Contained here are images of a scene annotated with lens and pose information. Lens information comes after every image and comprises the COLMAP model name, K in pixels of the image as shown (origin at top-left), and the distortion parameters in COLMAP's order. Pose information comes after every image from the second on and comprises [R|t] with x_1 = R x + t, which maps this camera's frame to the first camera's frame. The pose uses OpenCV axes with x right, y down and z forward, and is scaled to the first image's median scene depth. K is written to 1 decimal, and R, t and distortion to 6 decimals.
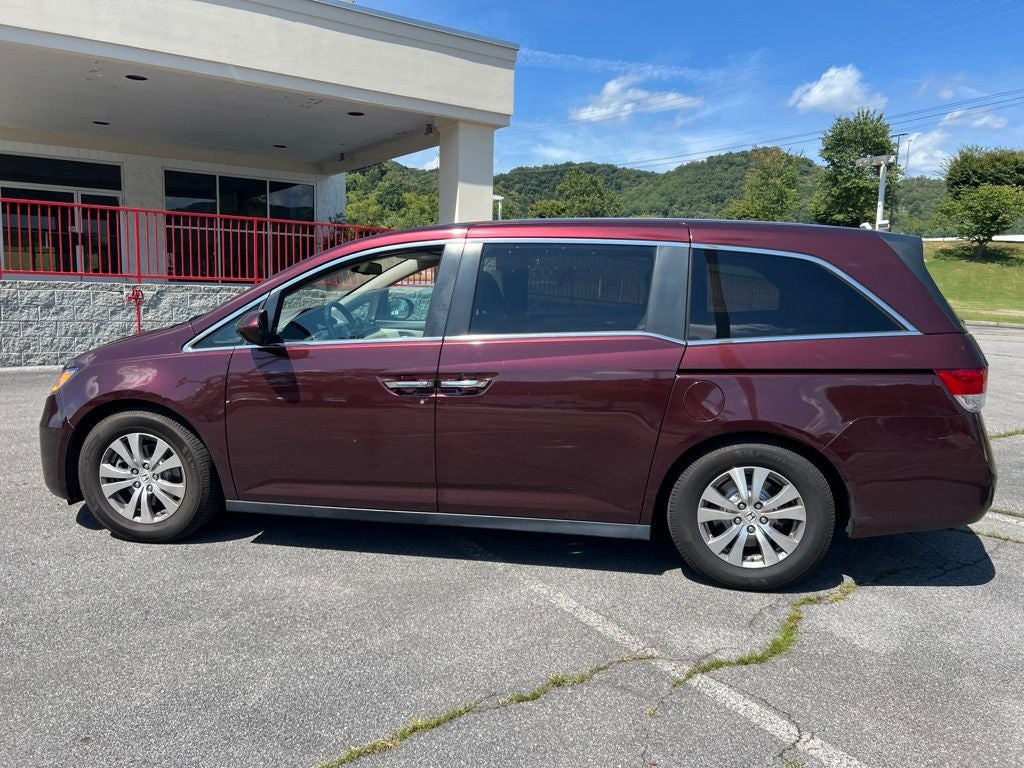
lens RADIAL K [[776.0, 0, 512.5], [0, 776.0, 385.1], [0, 0, 1]] dist [0.053316, -0.060034]
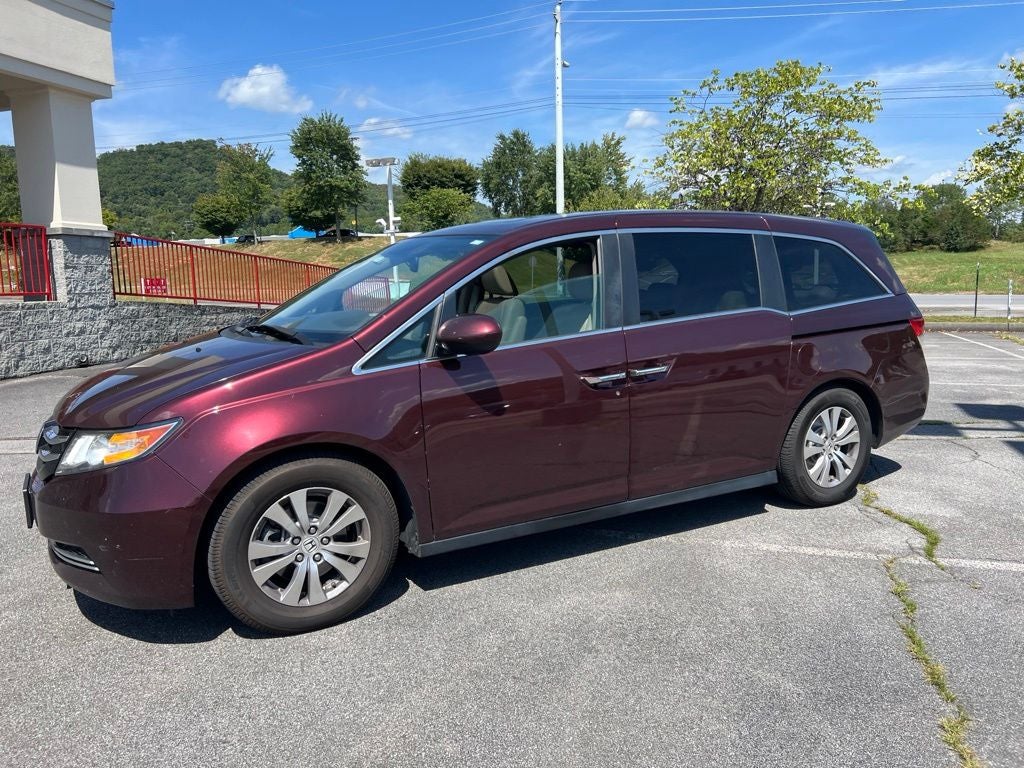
lens RADIAL K [[776.0, 0, 520.3], [0, 776.0, 394.0], [0, 0, 1]] dist [0.053316, -0.060034]
pose [[0.777747, -0.133312, 0.614278, -0.763090], [0.123225, 0.990625, 0.058971, -0.047979], [-0.616381, 0.029830, 0.786883, 0.272399]]
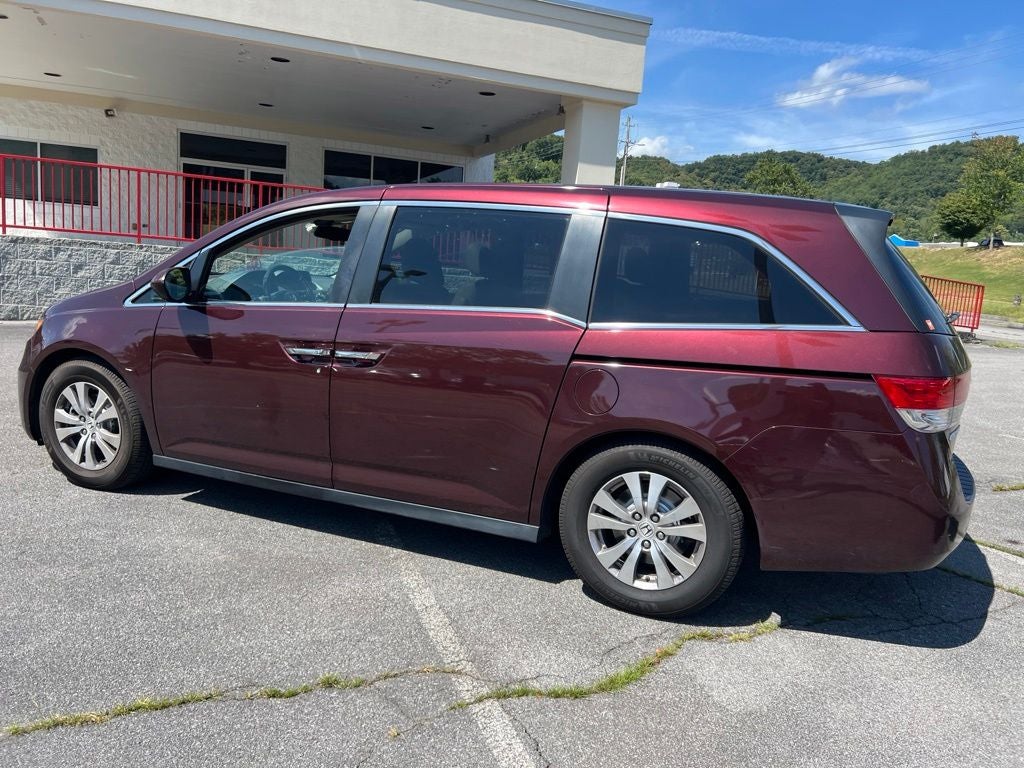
lens RADIAL K [[776.0, 0, 515.6], [0, 776.0, 380.6], [0, 0, 1]] dist [0.053316, -0.060034]
pose [[0.972457, 0.075466, -0.220527, 0.304563], [-0.073458, 0.997148, 0.017303, -0.000524], [0.221204, -0.000627, 0.975227, 0.112975]]
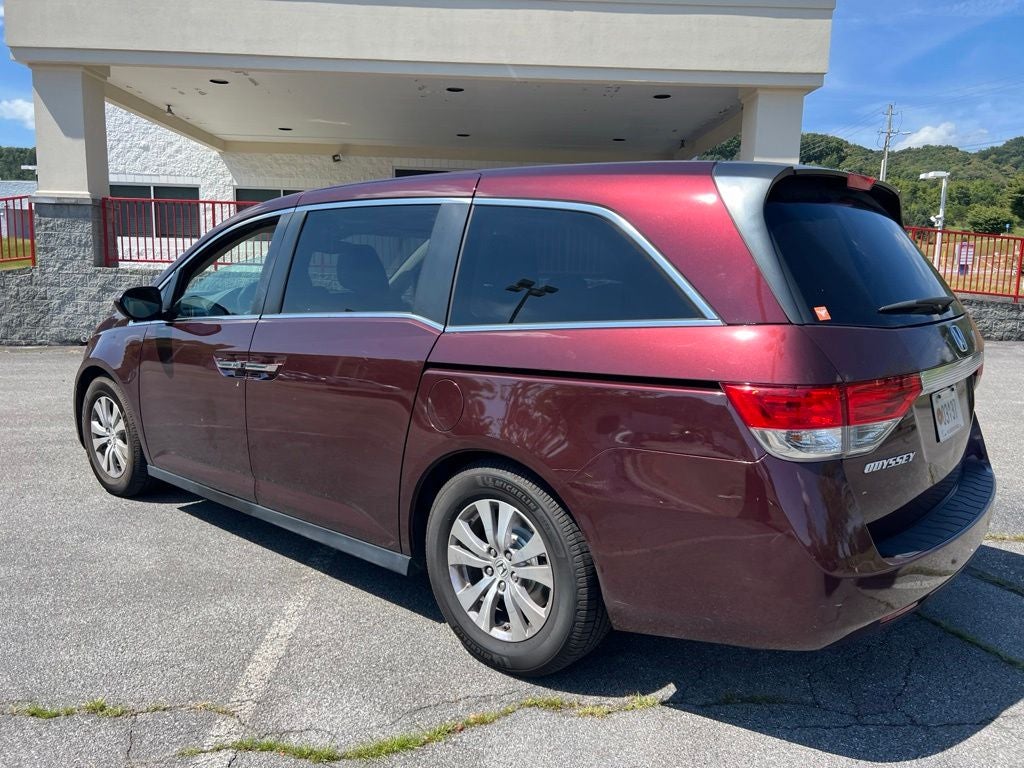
lens RADIAL K [[776.0, 0, 514.8], [0, 776.0, 383.5], [0, 0, 1]] dist [0.053316, -0.060034]
pose [[0.850962, 0.063956, -0.521319, 0.609448], [-0.062152, 0.997846, 0.020966, -0.018067], [0.521538, 0.014560, 0.853104, 0.341133]]
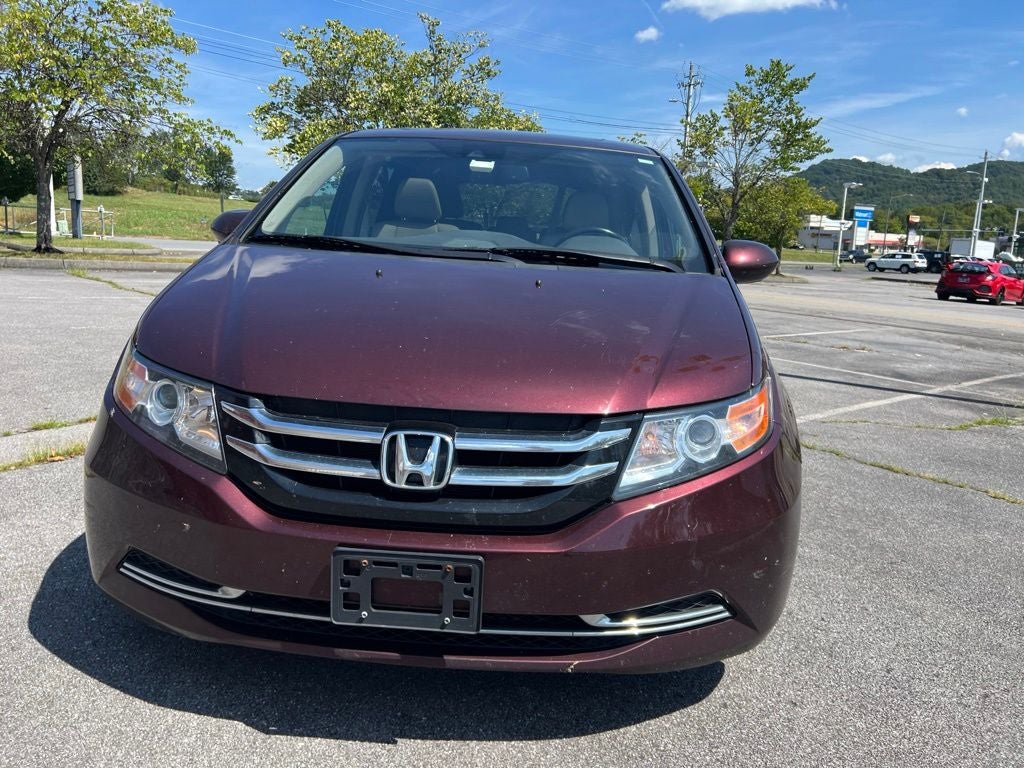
lens RADIAL K [[776.0, 0, 514.2], [0, 776.0, 386.2], [0, 0, 1]] dist [0.053316, -0.060034]
pose [[-0.110558, -0.223758, 0.968354, -1.061718], [0.088876, 0.968198, 0.233869, -0.151218], [-0.989888, 0.111919, -0.087155, 1.255812]]
